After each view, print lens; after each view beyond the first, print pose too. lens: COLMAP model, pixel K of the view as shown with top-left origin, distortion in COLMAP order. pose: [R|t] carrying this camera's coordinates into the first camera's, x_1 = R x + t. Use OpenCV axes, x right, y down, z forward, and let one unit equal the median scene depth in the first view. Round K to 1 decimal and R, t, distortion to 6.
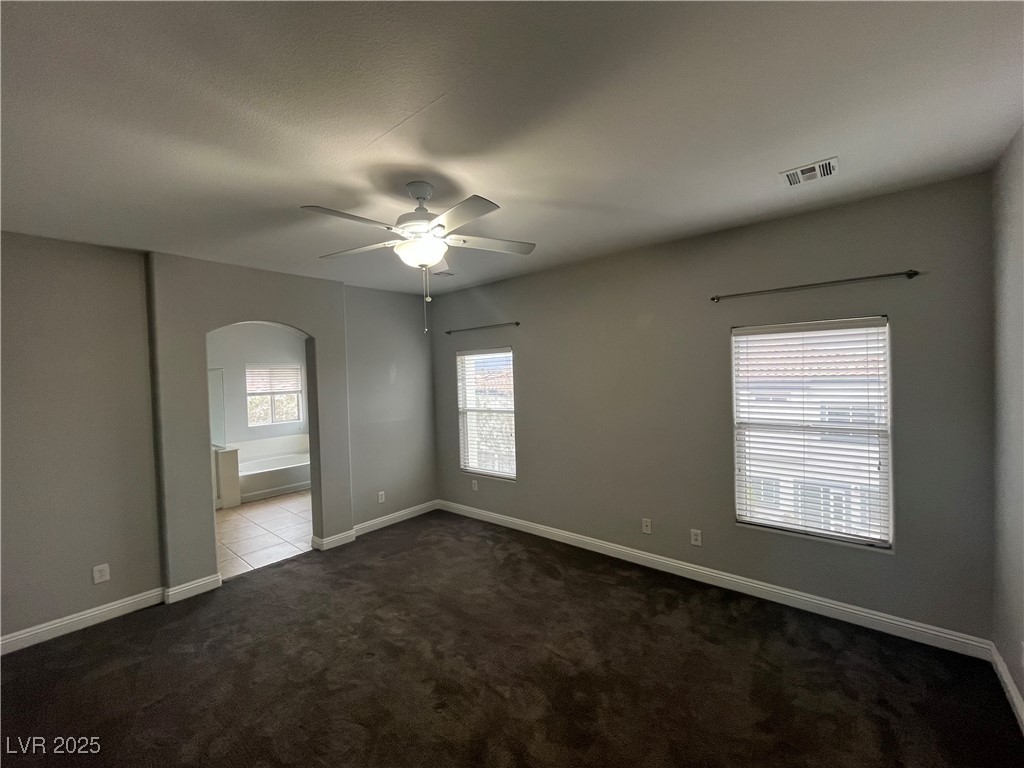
lens RADIAL K [[417.8, 0, 510.0], [0, 417.8, 386.3], [0, 0, 1]] dist [-0.001659, -0.000443]
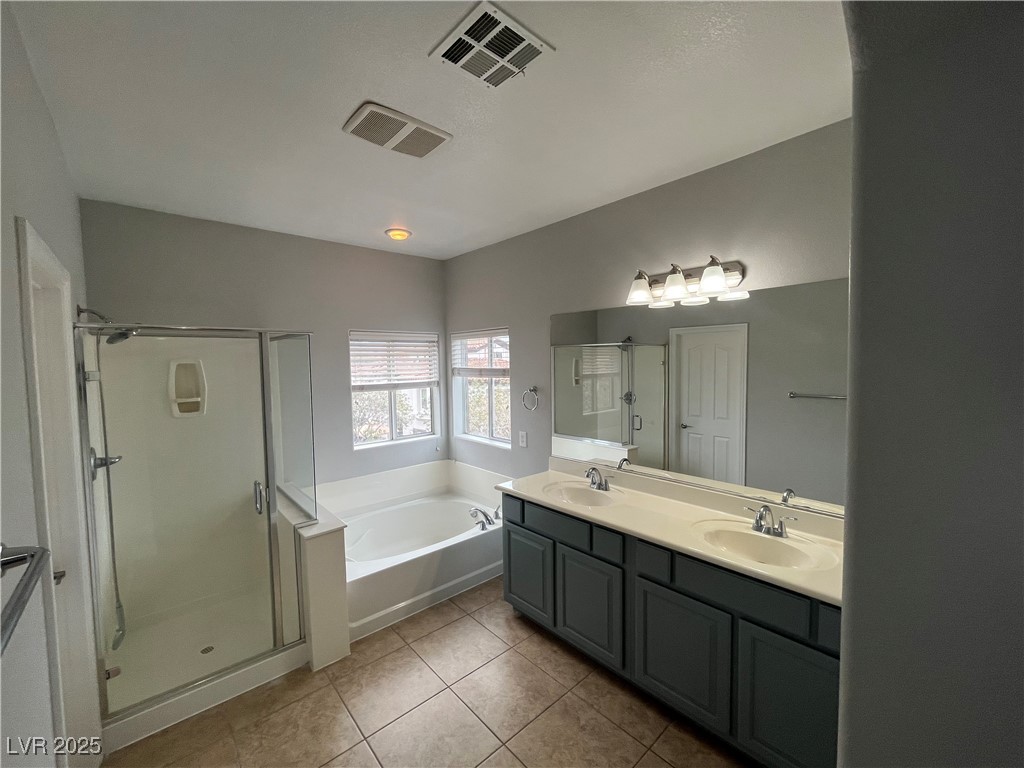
lens RADIAL K [[417.8, 0, 511.5], [0, 417.8, 382.8], [0, 0, 1]] dist [-0.001659, -0.000443]
pose [[0.990299, 0.016878, -0.137924, -0.359172], [-0.012612, 0.999416, 0.031747, -0.007411], [0.138380, -0.029699, 0.989934, 0.509365]]
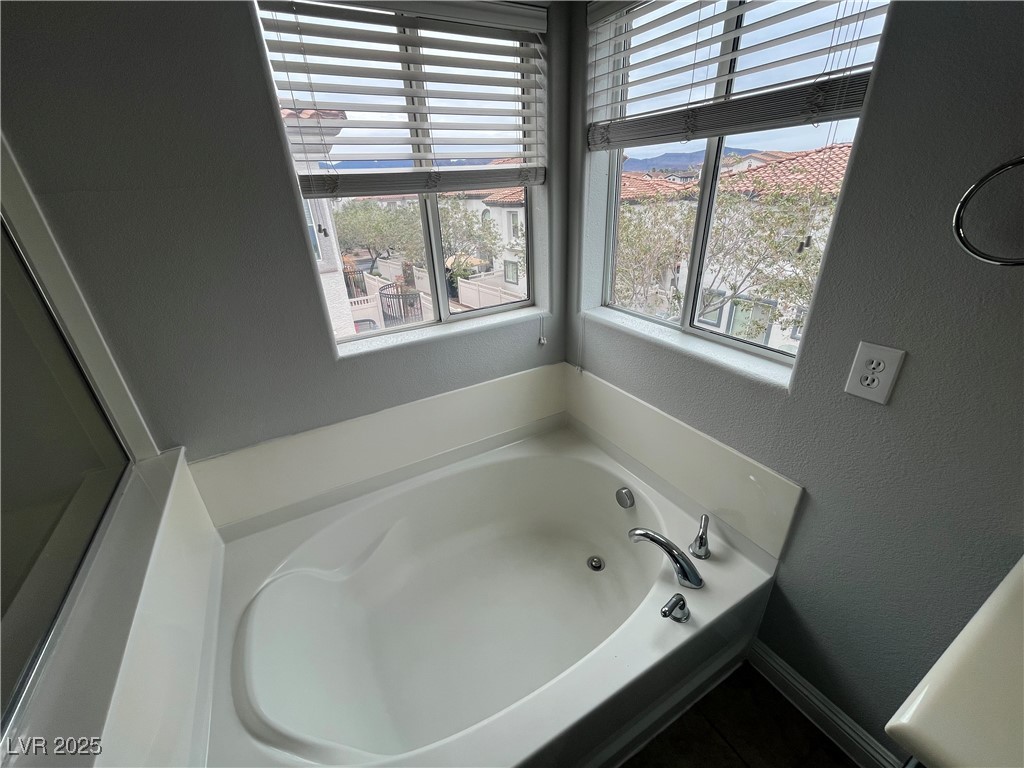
lens RADIAL K [[417.8, 0, 509.1], [0, 417.8, 381.9], [0, 0, 1]] dist [-0.001659, -0.000443]
pose [[0.936475, 0.133117, -0.324491, -0.475469], [0.014864, 0.909282, 0.415914, 0.020978], [0.350419, -0.394317, 0.849542, 0.842346]]
